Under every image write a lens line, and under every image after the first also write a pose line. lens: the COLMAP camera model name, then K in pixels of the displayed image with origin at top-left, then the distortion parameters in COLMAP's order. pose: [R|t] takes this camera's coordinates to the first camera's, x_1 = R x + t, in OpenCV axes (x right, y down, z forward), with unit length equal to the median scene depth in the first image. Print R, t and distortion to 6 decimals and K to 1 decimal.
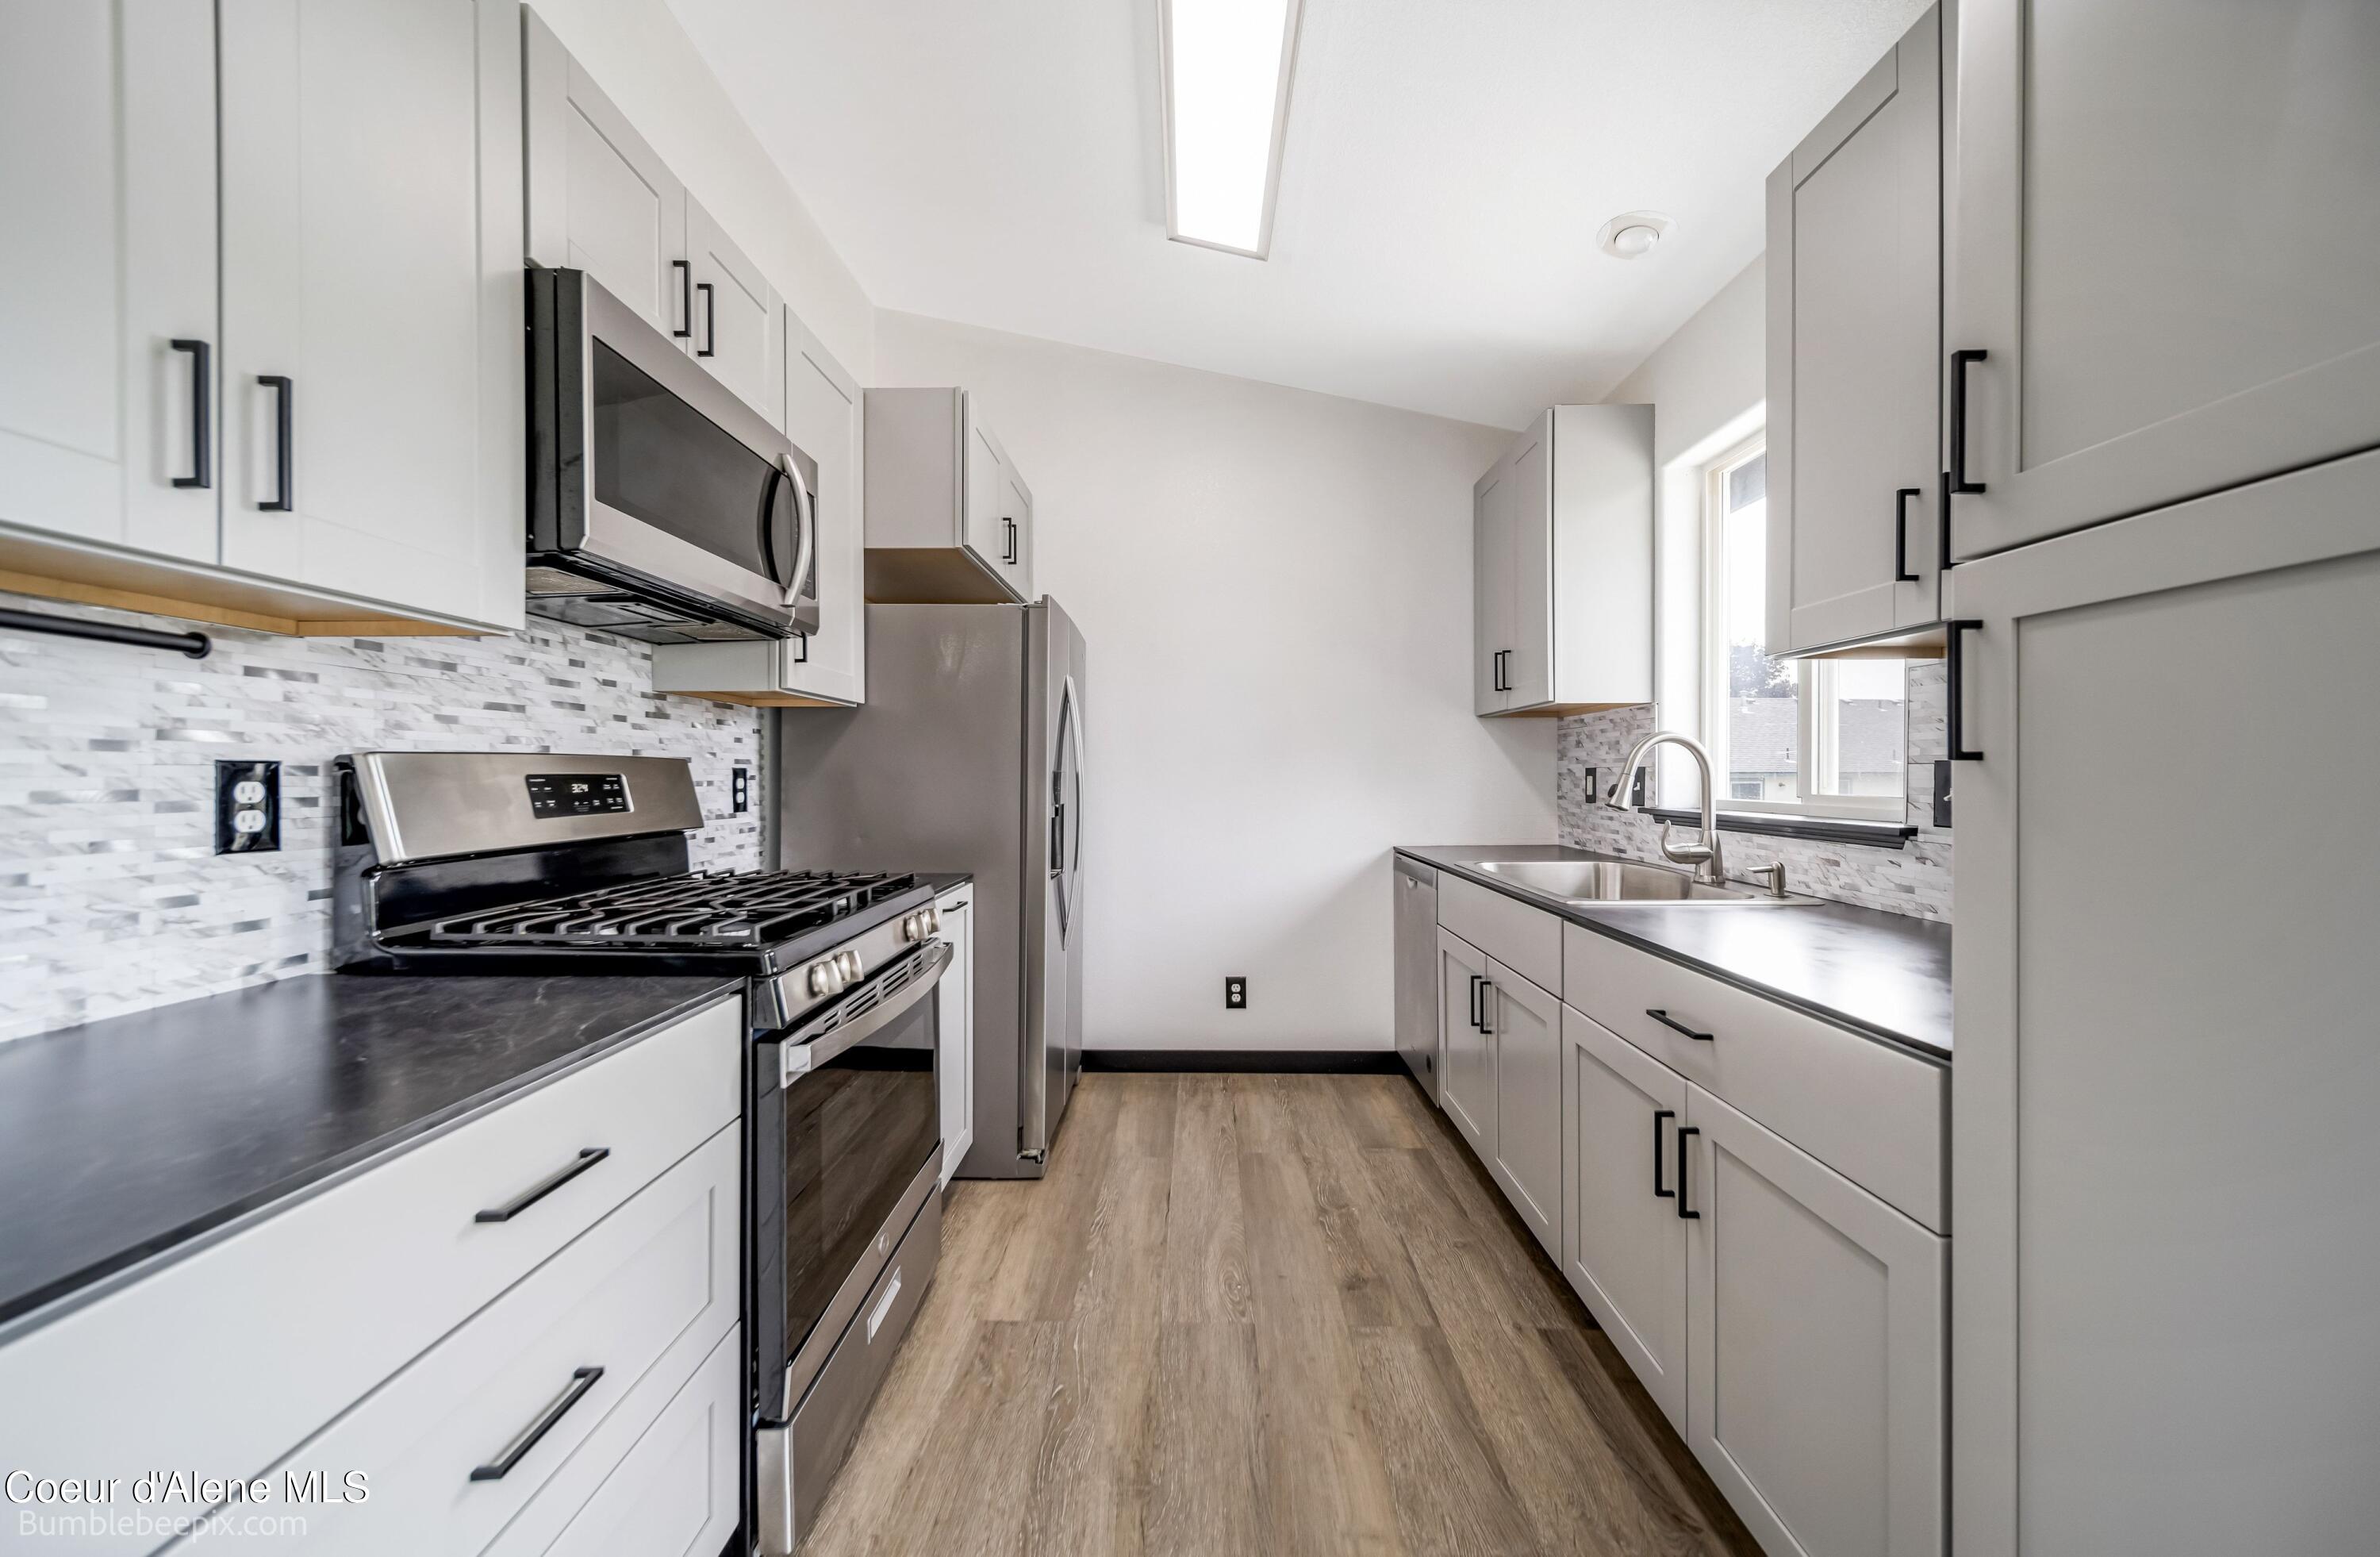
lens RADIAL K [[839.9, 0, 1178.7], [0, 839.9, 782.0], [0, 0, 1]] dist [0.000759, -0.000098]
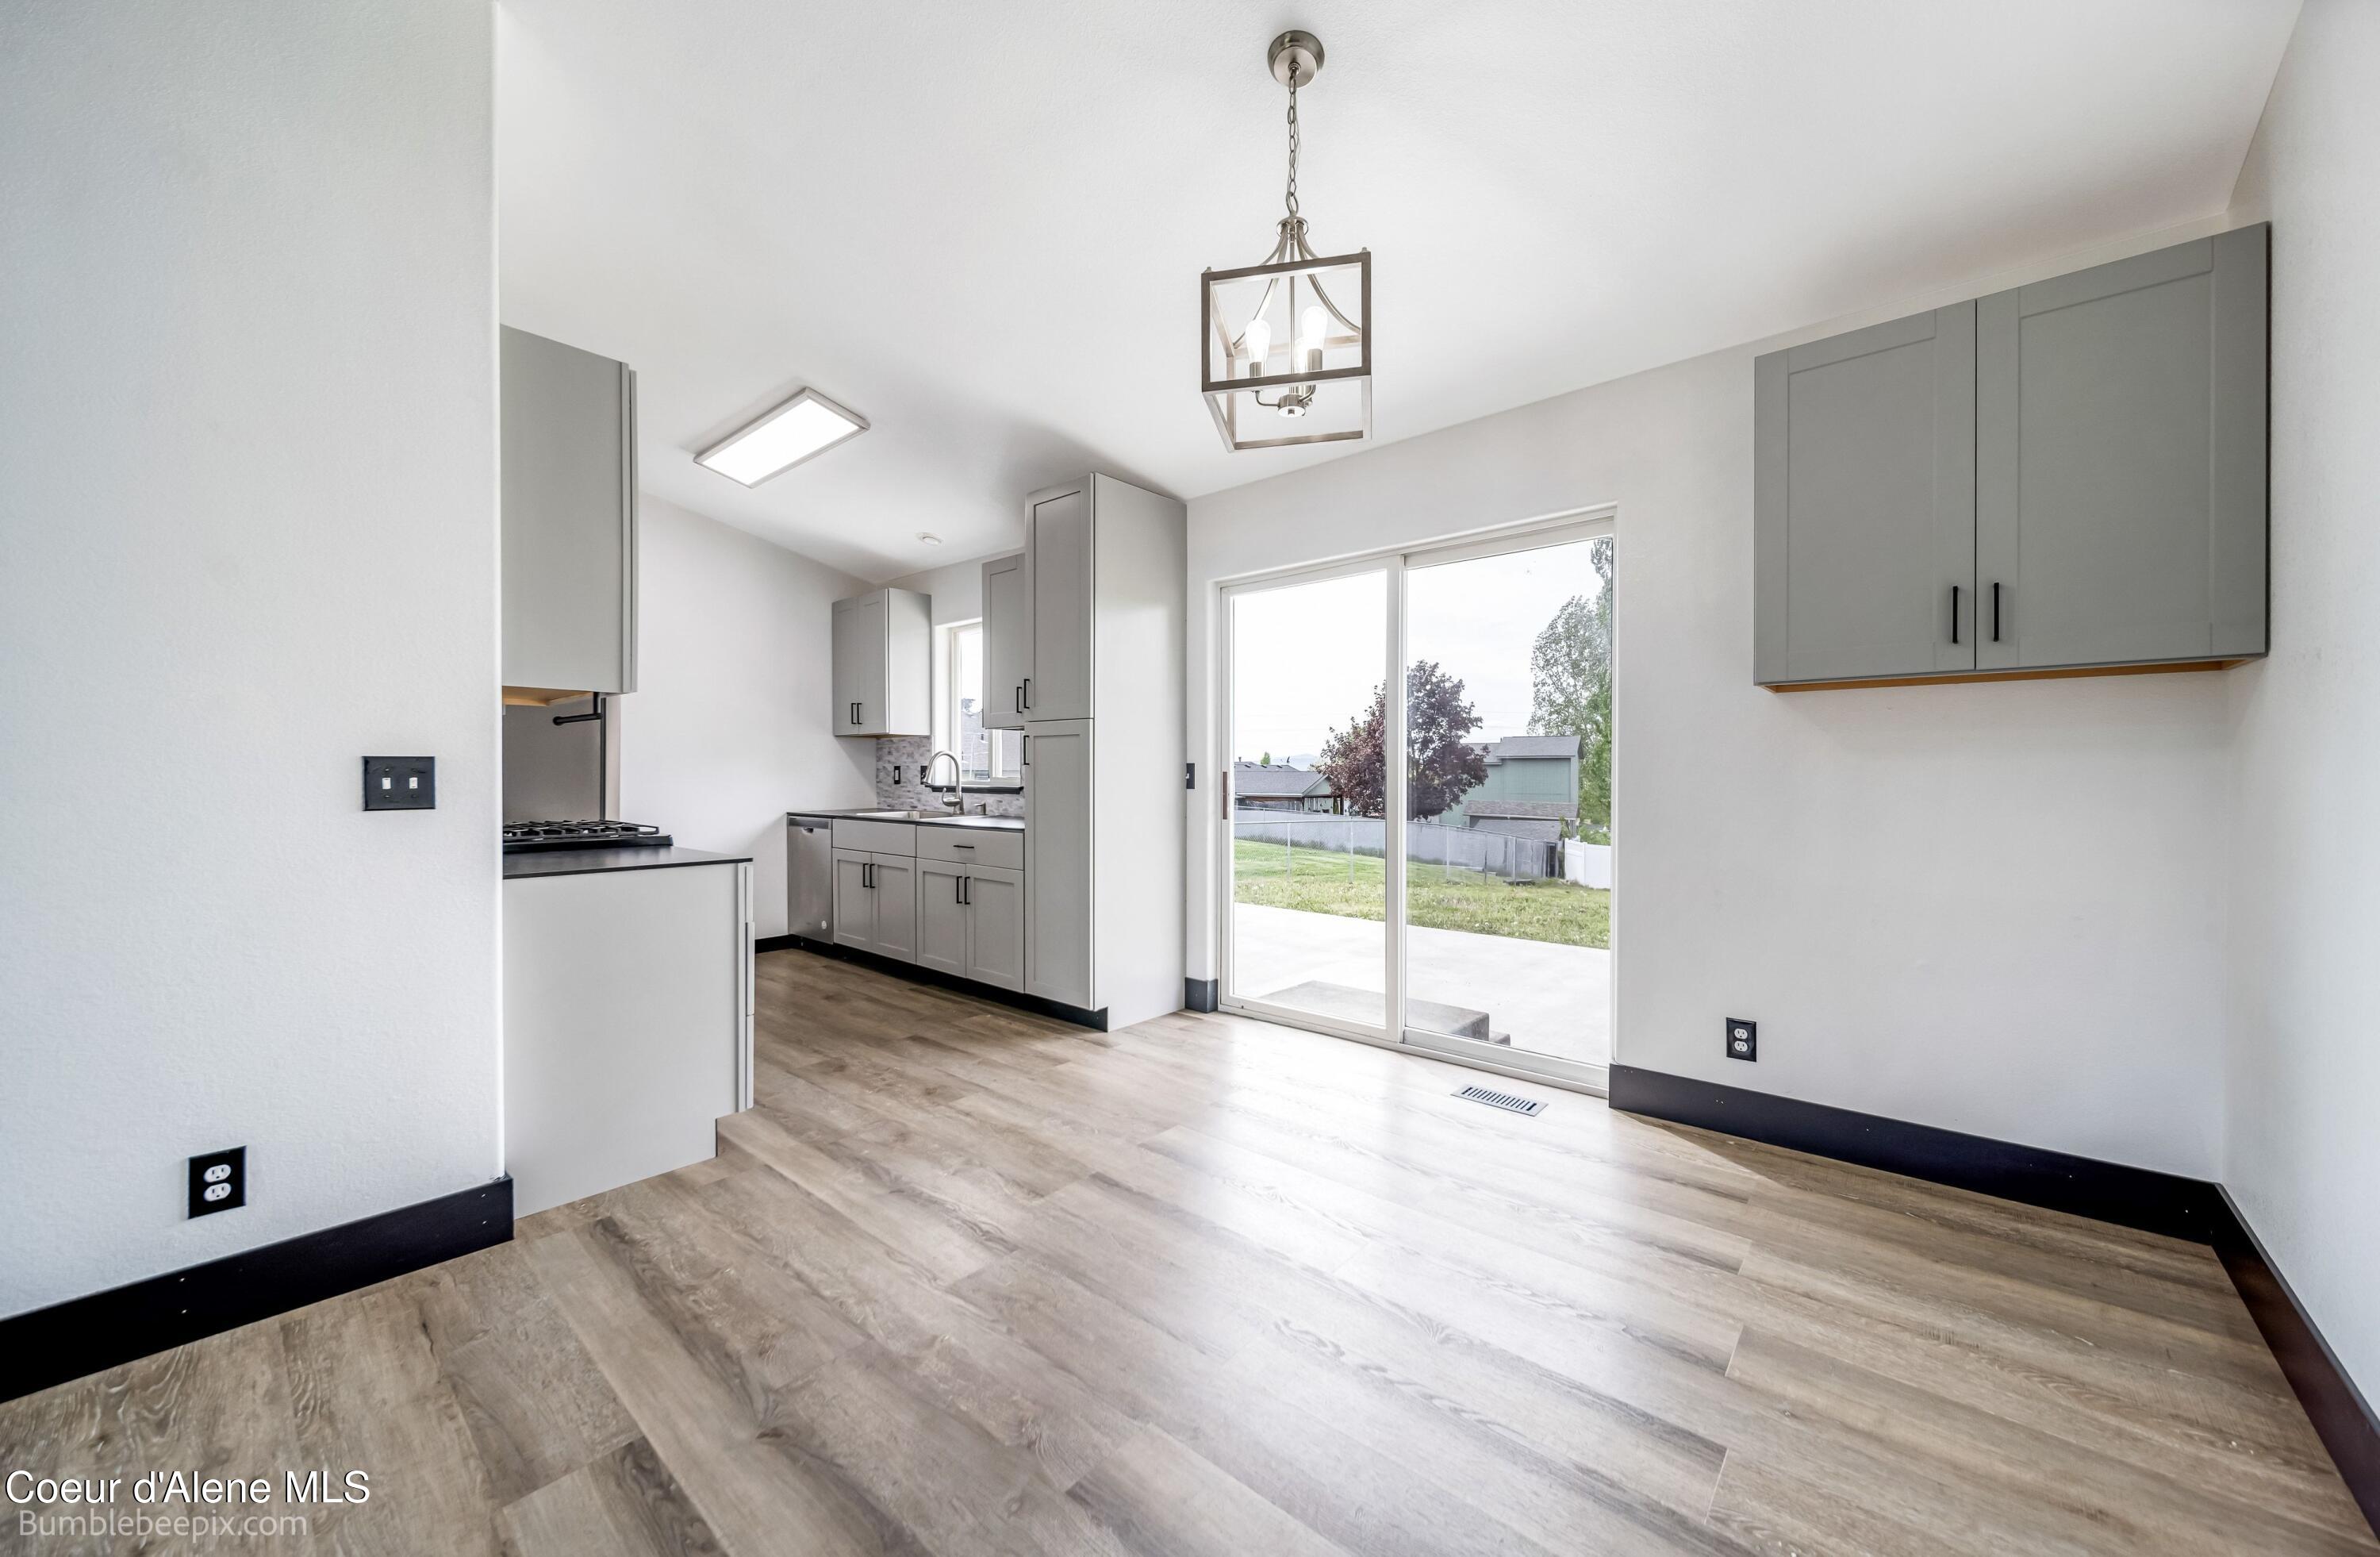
lens RADIAL K [[848.2, 0, 1178.2], [0, 848.2, 775.5], [0, 0, 1]] dist [0.002042, -0.000268]
pose [[0.642616, -0.004535, 0.766175, -0.850805], [0.004702, 0.999987, 0.001975, 0.005937], [-0.766174, 0.002333, 0.642629, -1.073776]]
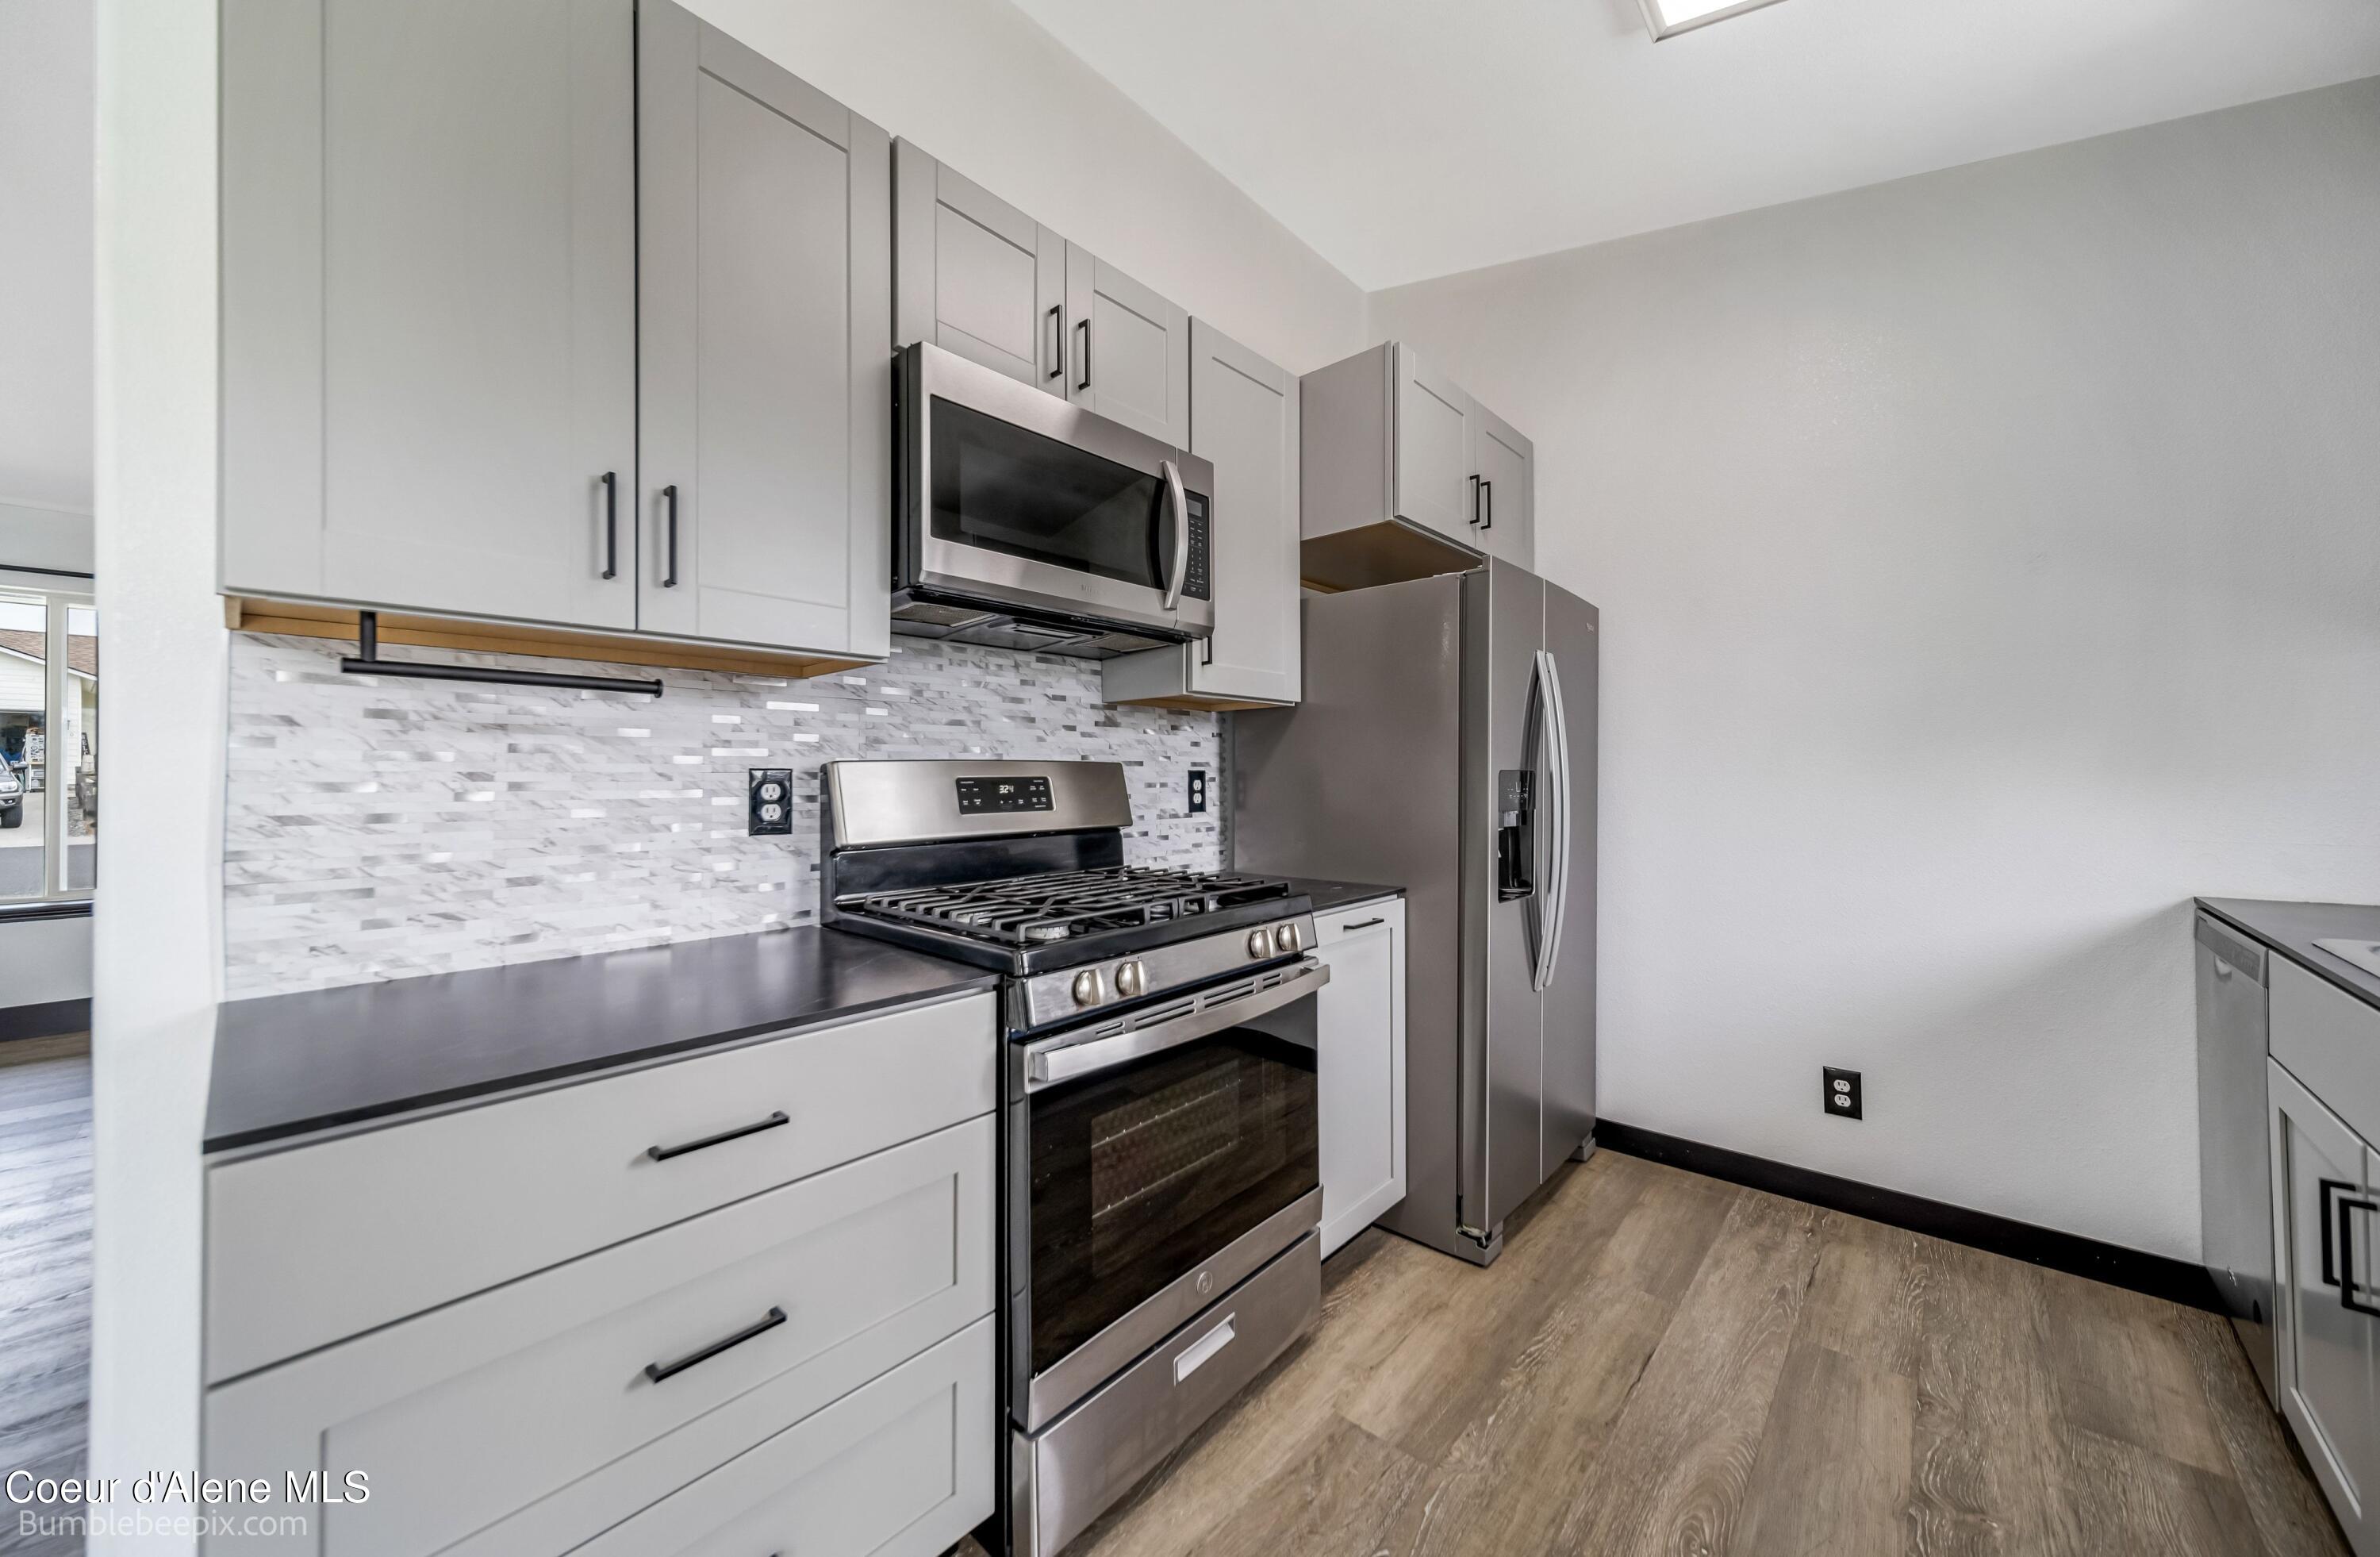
lens RADIAL K [[848.2, 0, 1178.2], [0, 848.2, 775.5], [0, 0, 1]] dist [0.002042, -0.000268]
pose [[0.755344, -0.008387, -0.655275, 0.187935], [0.002075, 0.999944, -0.010406, 0.000959], [0.655325, 0.006500, 0.755319, 0.210304]]
